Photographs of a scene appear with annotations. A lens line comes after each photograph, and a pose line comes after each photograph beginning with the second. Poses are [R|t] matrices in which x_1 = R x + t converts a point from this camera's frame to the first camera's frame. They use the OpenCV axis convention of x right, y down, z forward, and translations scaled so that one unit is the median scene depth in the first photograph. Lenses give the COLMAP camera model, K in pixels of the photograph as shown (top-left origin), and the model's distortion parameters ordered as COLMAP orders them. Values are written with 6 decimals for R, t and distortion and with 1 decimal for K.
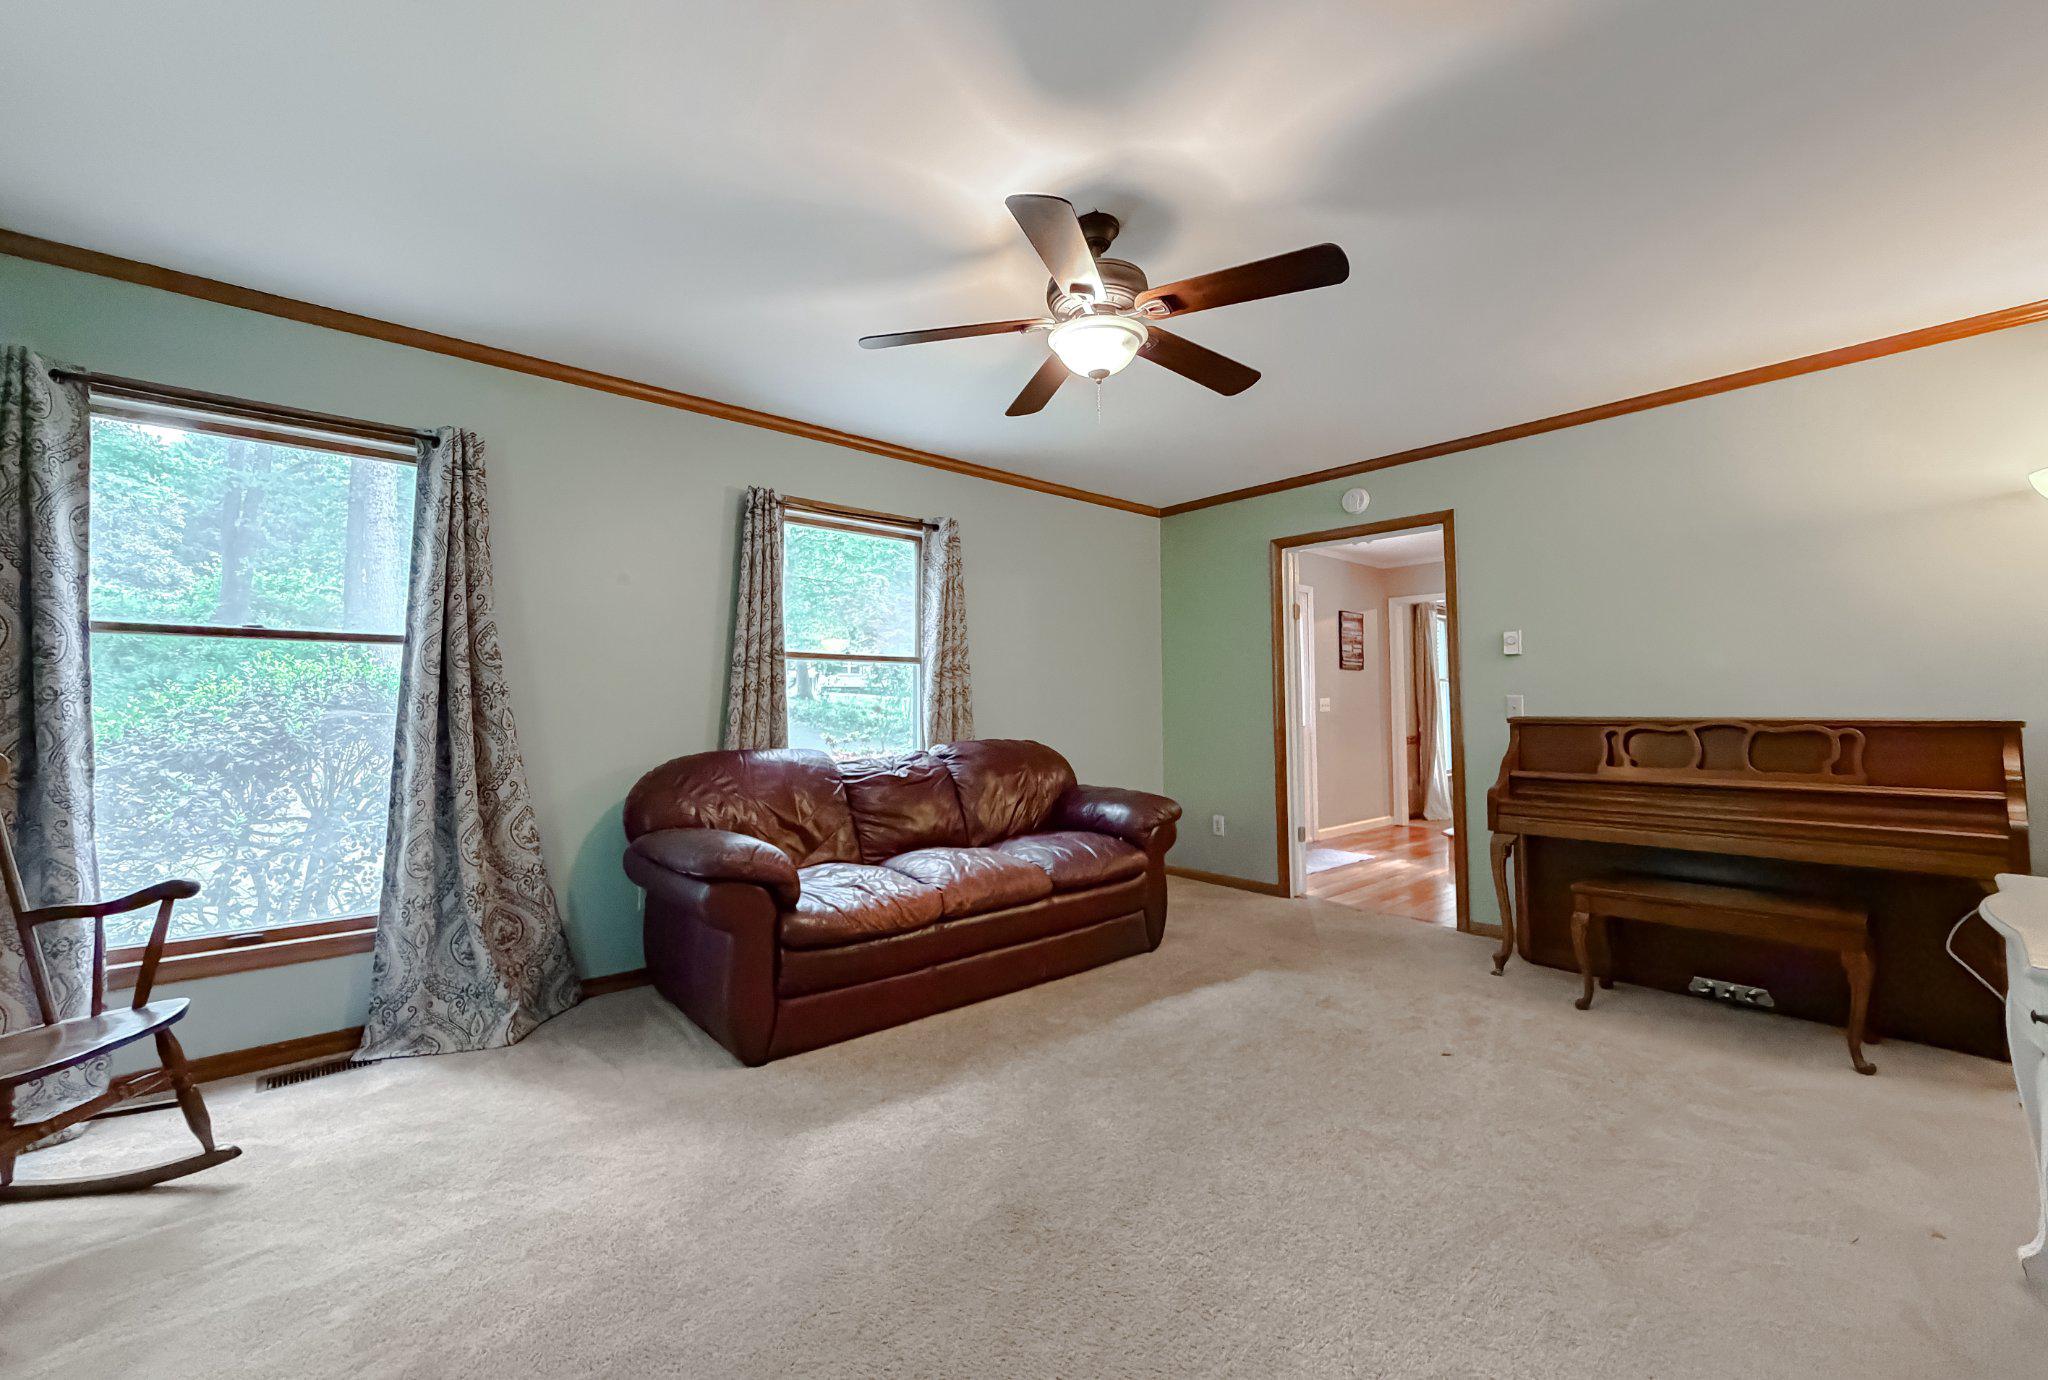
lens RADIAL K [[832.4, 0, 1024.0], [0, 832.4, 690.0], [0, 0, 1]] dist [0.000981, 0.000118]
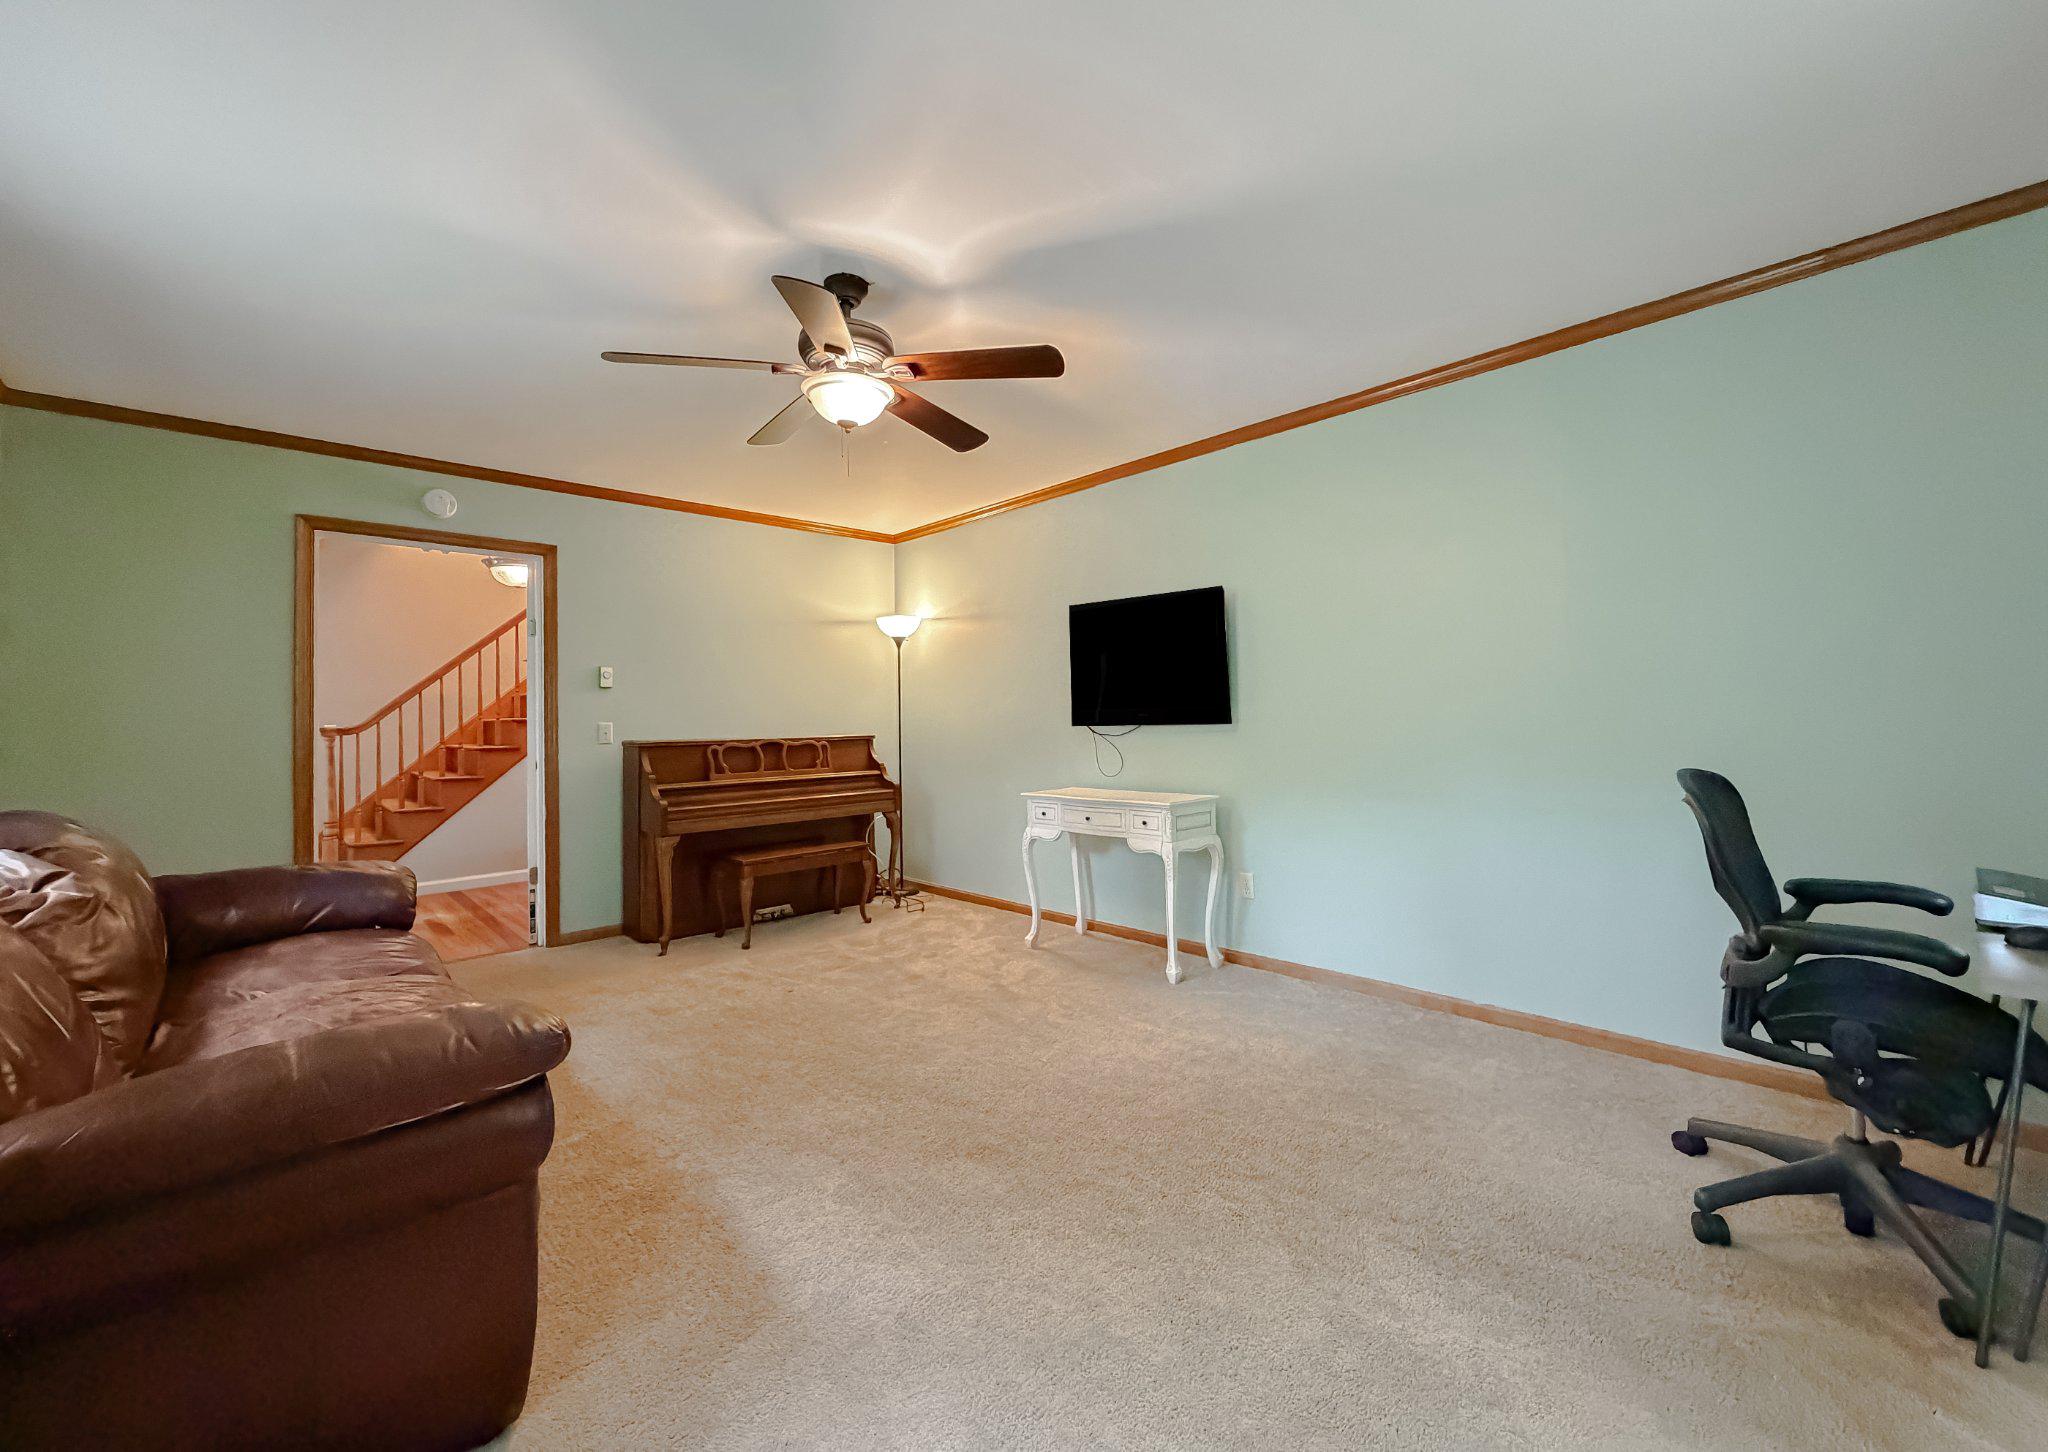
lens RADIAL K [[829.8, 0, 1026.7], [0, 829.8, 736.6], [0, 0, 1]] dist [-0.000156, -0.000008]
pose [[-0.036770, -0.015969, 0.999196, -0.784565], [-0.005394, 0.999861, 0.015781, 0.005051], [-0.999309, -0.004809, -0.036851, 0.632929]]
